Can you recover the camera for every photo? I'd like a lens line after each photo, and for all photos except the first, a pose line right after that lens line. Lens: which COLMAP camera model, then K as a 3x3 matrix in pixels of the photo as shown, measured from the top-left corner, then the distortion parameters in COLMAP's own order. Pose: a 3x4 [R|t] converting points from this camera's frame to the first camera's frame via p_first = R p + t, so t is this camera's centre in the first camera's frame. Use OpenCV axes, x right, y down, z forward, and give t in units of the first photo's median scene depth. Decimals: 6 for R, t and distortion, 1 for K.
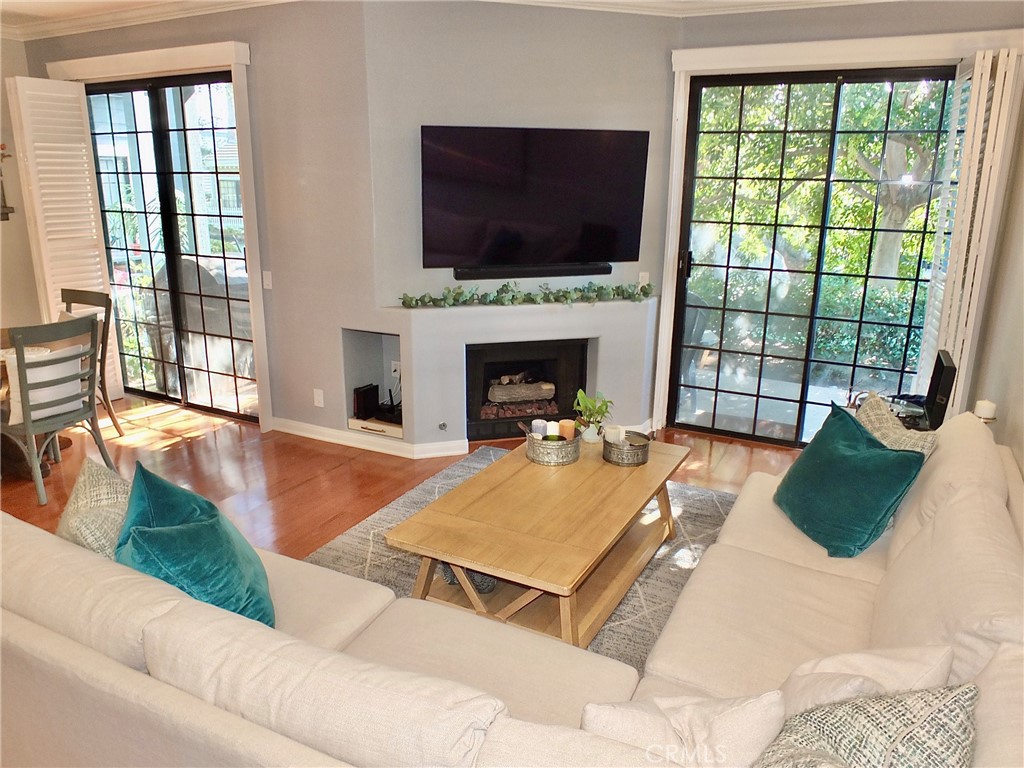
lens RADIAL K [[709.7, 0, 515.8], [0, 709.7, 373.0], [0, 0, 1]] dist [-0.032025, 0.017219]
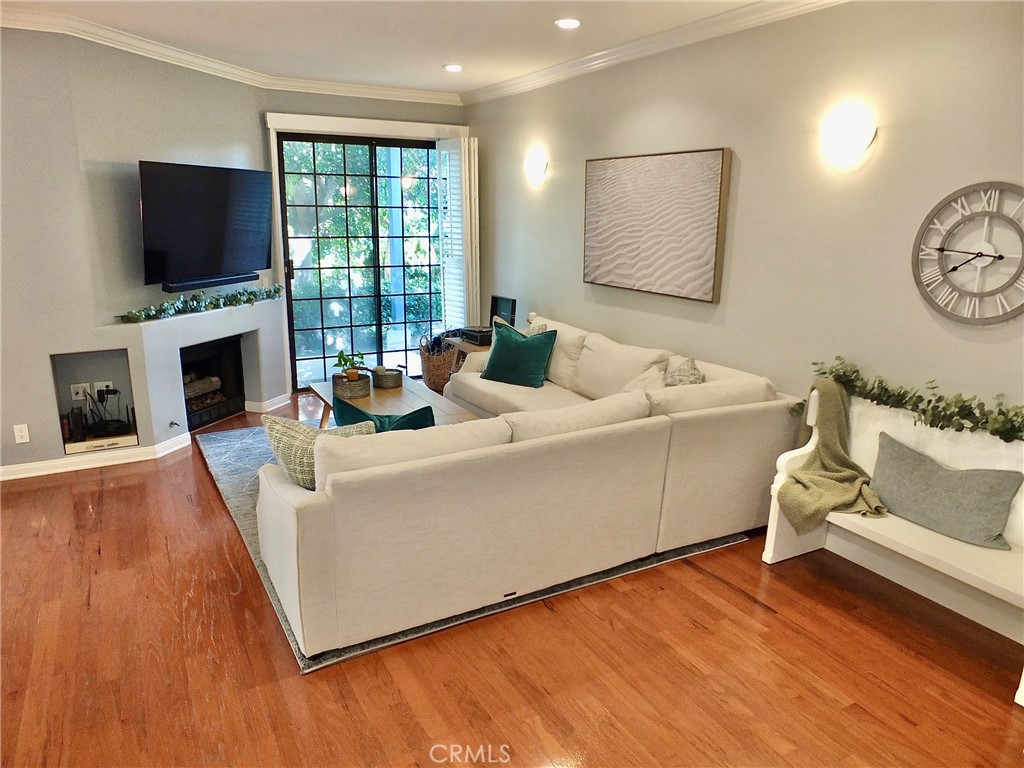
lens RADIAL K [[709.7, 0, 512.7], [0, 709.7, 378.5], [0, 0, 1]] dist [-0.032025, 0.017219]
pose [[0.543157, -0.193501, 0.817030, -0.704451], [0.216123, 0.972514, 0.086647, 0.024643], [-0.811339, 0.129516, 0.570048, -0.087561]]
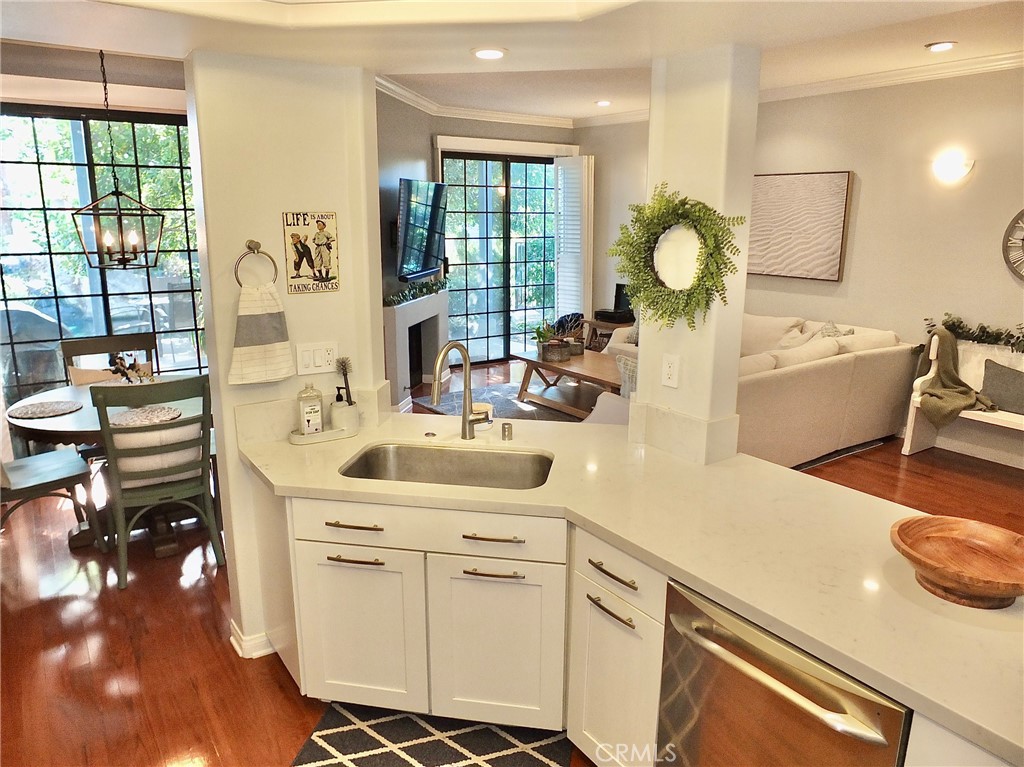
lens RADIAL K [[709.7, 0, 519.1], [0, 709.7, 379.2], [0, 0, 1]] dist [-0.032025, 0.017219]
pose [[0.444894, -0.208340, 0.871013, -1.201805], [0.237640, 0.965164, 0.109478, -0.041534], [-0.863479, 0.158281, 0.478905, 0.129166]]
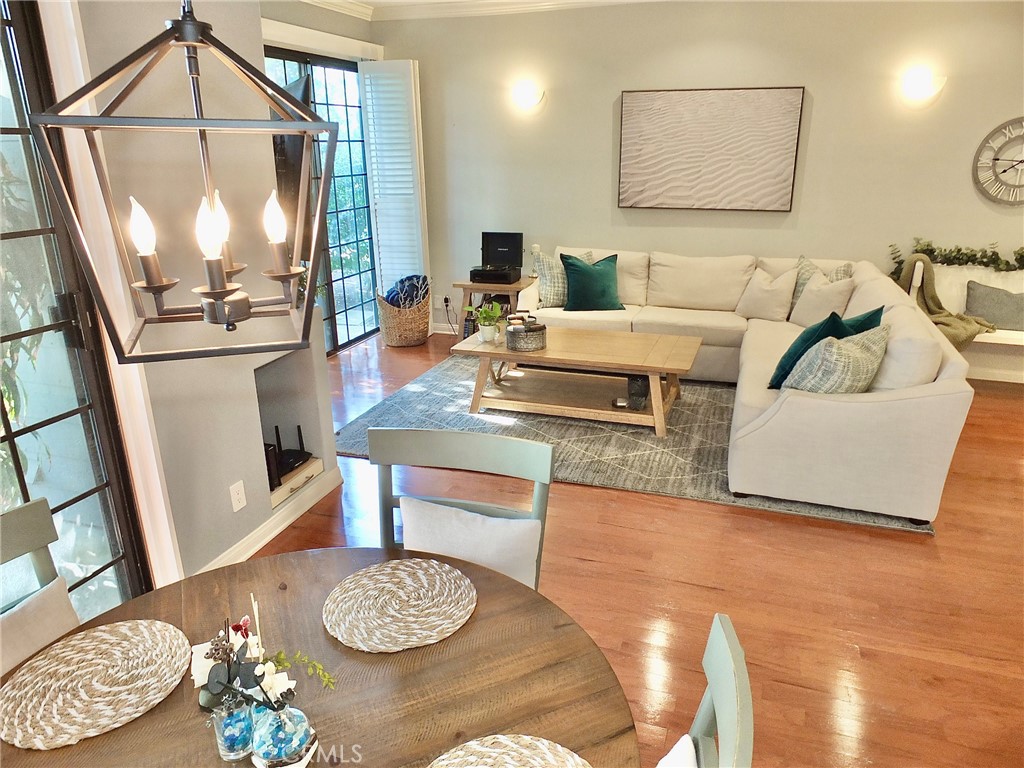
lens RADIAL K [[709.7, 0, 508.8], [0, 709.7, 384.8], [0, 0, 1]] dist [-0.032025, 0.017219]
pose [[-0.149756, -0.325854, 0.933484, -0.907719], [0.271871, 0.894166, 0.355744, -0.221567], [-0.950610, 0.307062, -0.045316, 0.799196]]
